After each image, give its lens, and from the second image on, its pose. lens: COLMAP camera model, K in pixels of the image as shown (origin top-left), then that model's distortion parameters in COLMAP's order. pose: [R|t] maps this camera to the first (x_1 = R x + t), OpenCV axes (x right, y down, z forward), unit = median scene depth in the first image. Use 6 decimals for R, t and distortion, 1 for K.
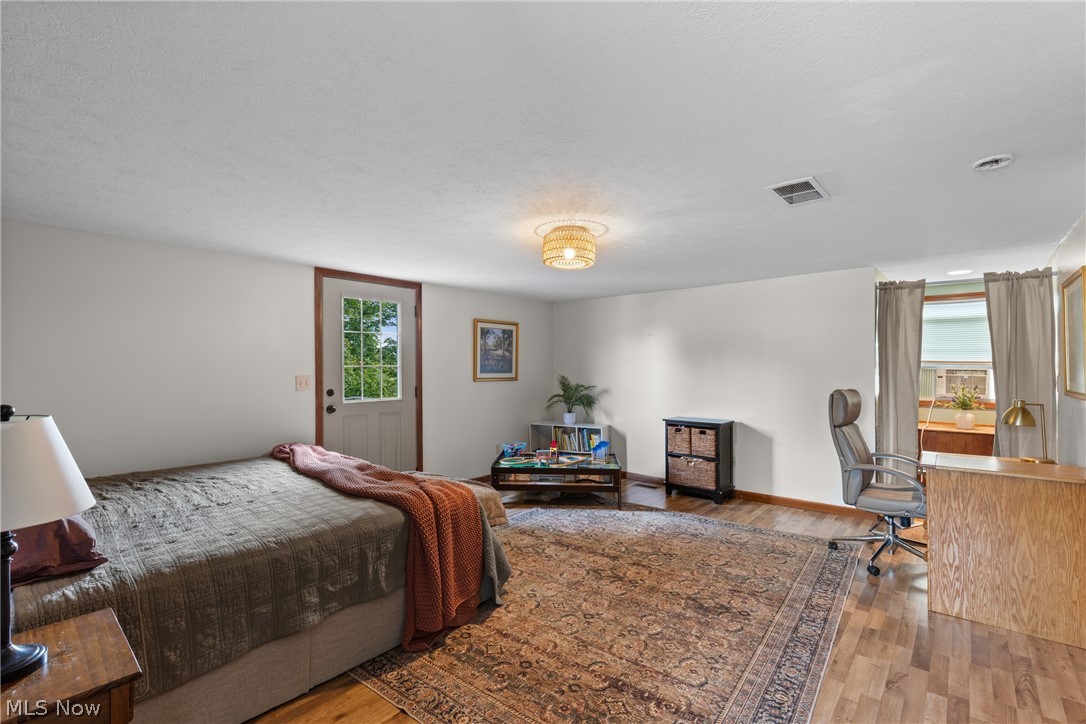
lens RADIAL K [[490.5, 0, 541.5], [0, 490.5, 363.2], [0, 0, 1]] dist [0.008649, -0.001079]
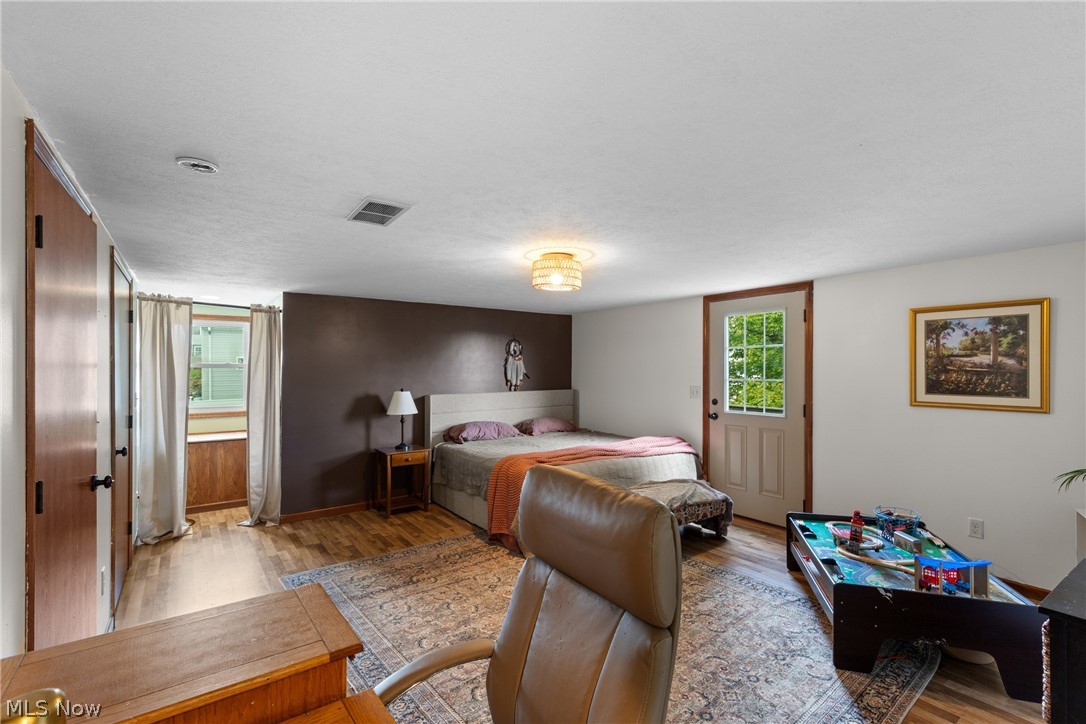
lens RADIAL K [[490.5, 0, 541.4], [0, 490.5, 369.9], [0, 0, 1]] dist [0.008649, -0.001079]
pose [[-0.227090, 0.004829, -0.973862, 0.769795], [0.009401, 0.999952, 0.002766, -0.021379], [0.973828, -0.008527, -0.227125, 0.848660]]
